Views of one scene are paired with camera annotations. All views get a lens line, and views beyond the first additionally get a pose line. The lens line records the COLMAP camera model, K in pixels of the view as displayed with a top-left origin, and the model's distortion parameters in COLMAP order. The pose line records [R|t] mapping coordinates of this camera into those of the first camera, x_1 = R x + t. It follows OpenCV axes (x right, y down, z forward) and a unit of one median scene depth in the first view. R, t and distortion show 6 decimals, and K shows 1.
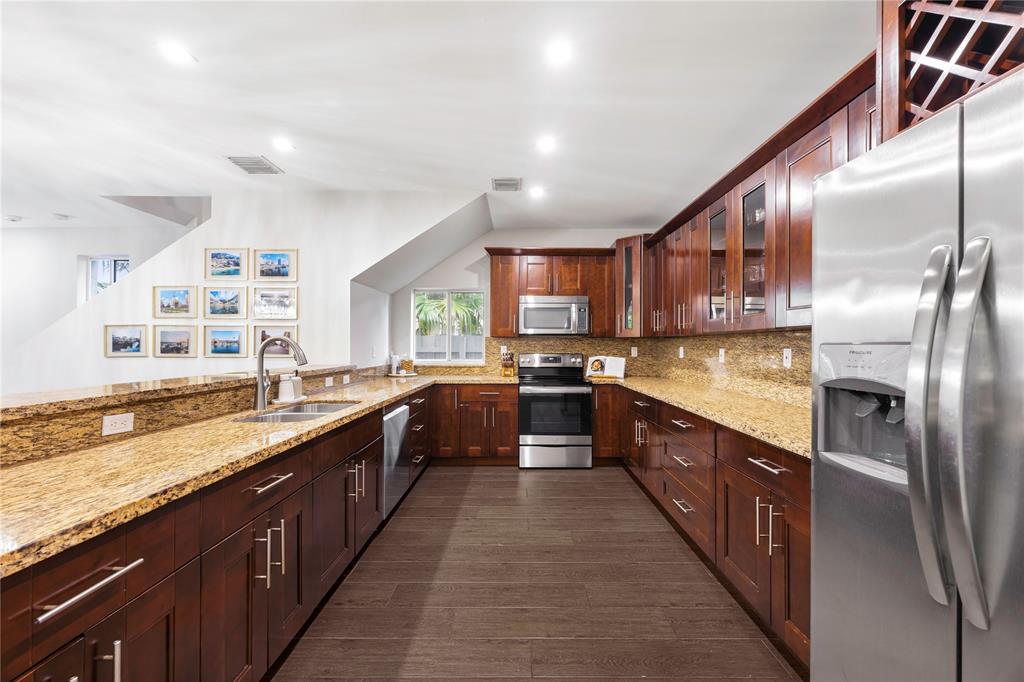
lens RADIAL K [[399.4, 0, 517.7], [0, 399.4, 343.6], [0, 0, 1]] dist [-0.001327, -0.000097]
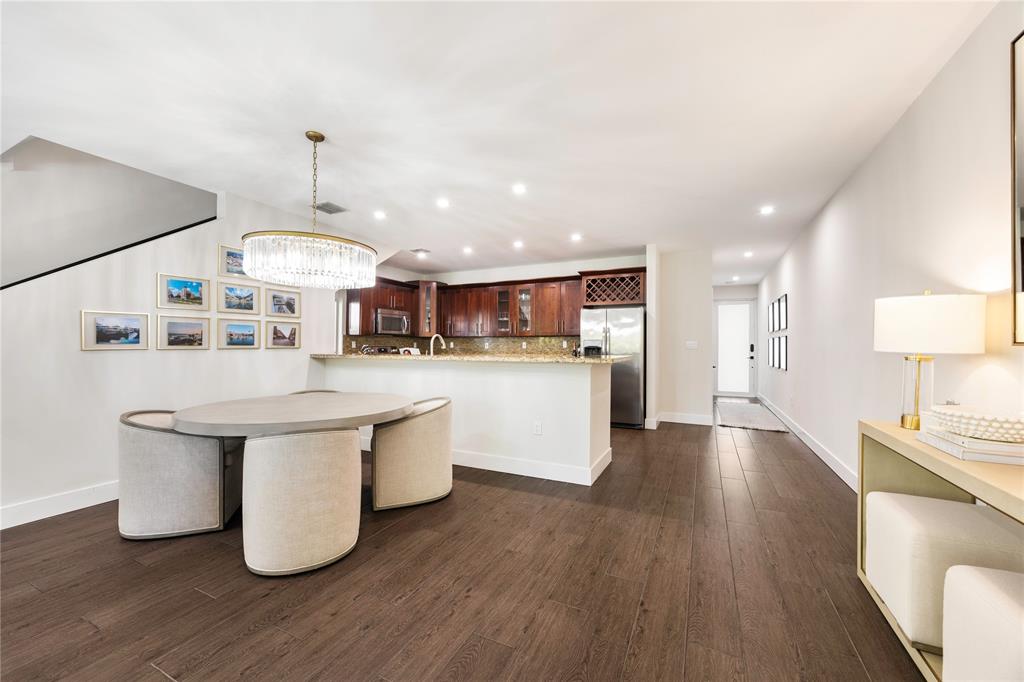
lens RADIAL K [[399.4, 0, 517.7], [0, 399.4, 343.6], [0, 0, 1]] dist [-0.001327, -0.000097]
pose [[0.432894, 0.002606, 0.901441, -1.388778], [-0.003012, 0.999994, -0.001445, 0.019311], [-0.901440, -0.002089, 0.432899, -0.160718]]
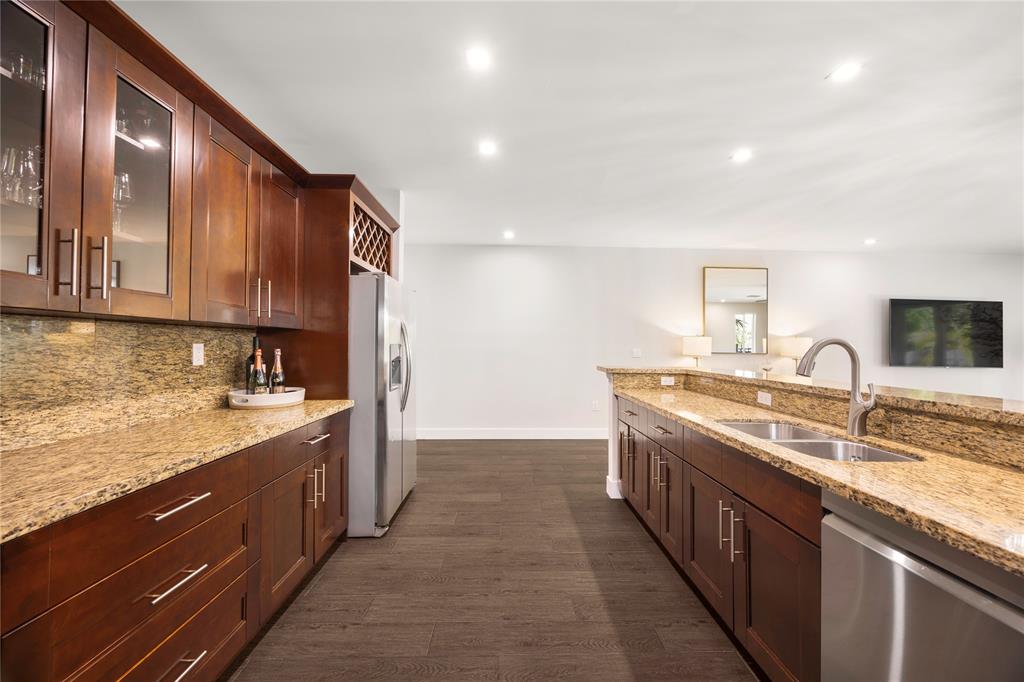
lens RADIAL K [[399.4, 0, 517.7], [0, 399.4, 343.6], [0, 0, 1]] dist [-0.001327, -0.000097]
pose [[-0.999317, -0.011409, -0.035150, 0.016276], [-0.011094, 0.999897, -0.009125, 0.003532], [0.035251, -0.008729, -0.999340, 1.059111]]
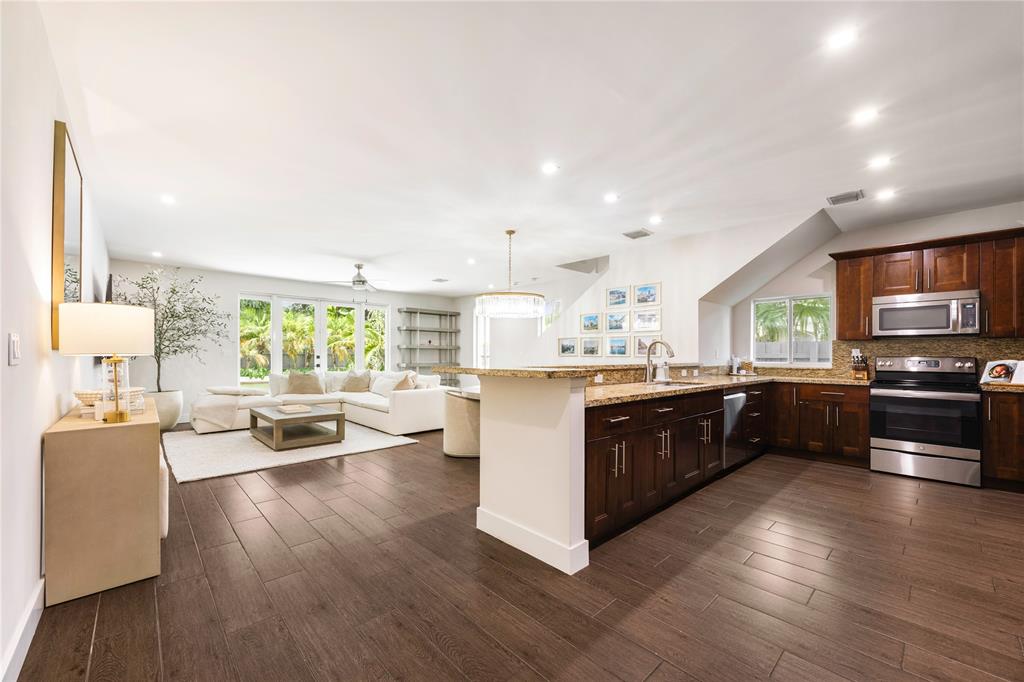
lens RADIAL K [[402.7, 0, 514.4], [0, 402.7, 351.5], [0, 0, 1]] dist [-0.002584, -0.000179]
pose [[0.687596, -0.004756, -0.726078, 0.139891], [-0.000968, 0.999972, -0.007467, 0.026254], [0.726093, 0.005838, 0.687572, -0.384975]]
